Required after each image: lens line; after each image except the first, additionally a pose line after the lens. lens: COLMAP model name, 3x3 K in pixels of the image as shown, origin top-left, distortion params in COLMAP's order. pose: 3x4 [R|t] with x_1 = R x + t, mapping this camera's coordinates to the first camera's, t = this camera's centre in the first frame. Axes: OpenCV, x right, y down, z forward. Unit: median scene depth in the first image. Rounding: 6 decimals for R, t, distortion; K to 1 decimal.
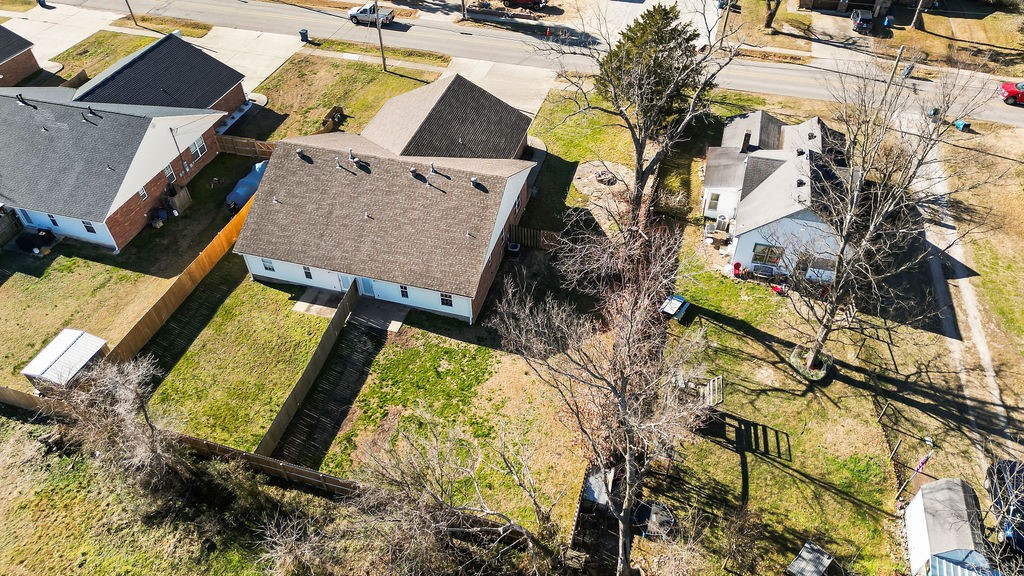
lens RADIAL K [[715.5, 0, 512.5], [0, 715.5, 281.8], [0, 0, 1]] dist [0.051828, -0.012634]
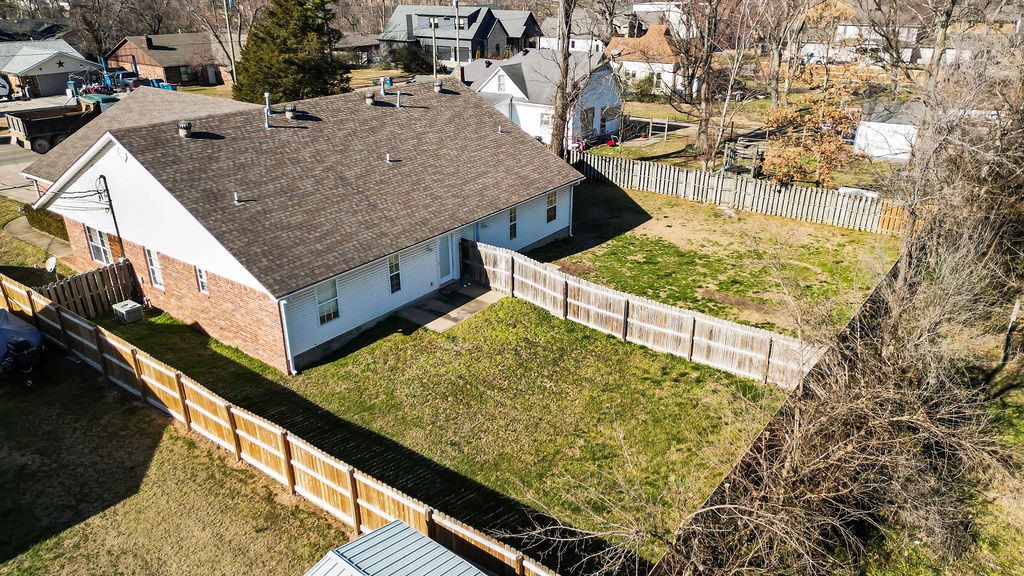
lens RADIAL K [[715.5, 0, 515.1], [0, 715.5, 292.7], [0, 0, 1]] dist [0.051828, -0.012634]
pose [[0.349651, -0.369385, 0.860987, -0.624982], [0.642035, 0.763748, 0.066934, 0.014810], [-0.682301, 0.529380, 0.504203, 0.606569]]
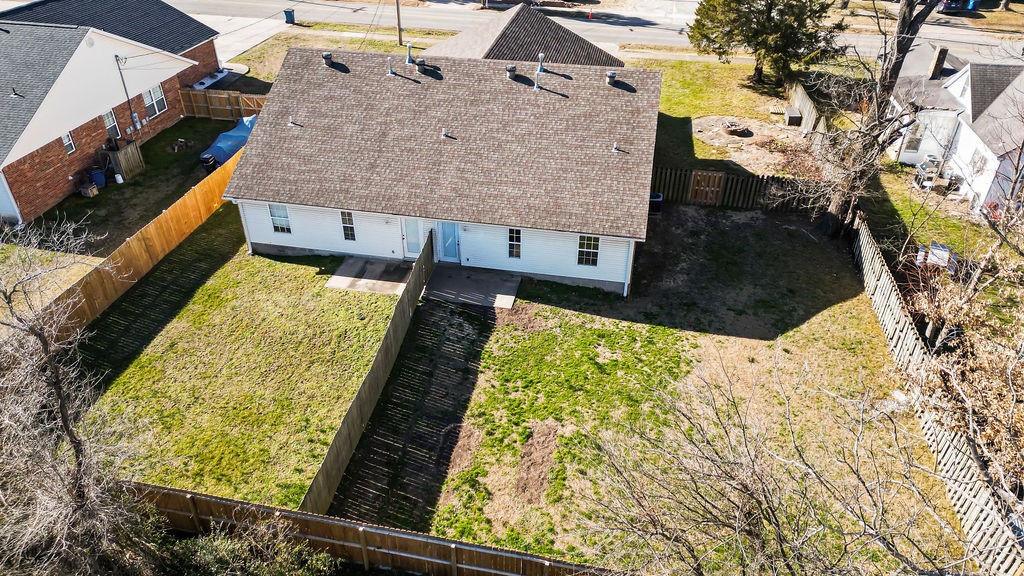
lens RADIAL K [[715.5, 0, 511.8], [0, 715.5, 285.8], [0, 0, 1]] dist [0.051828, -0.012634]
pose [[0.995411, -0.036875, 0.088299, -0.179351], [0.050544, 0.986152, -0.157955, 0.122548], [-0.081252, 0.161693, 0.983490, 0.351666]]
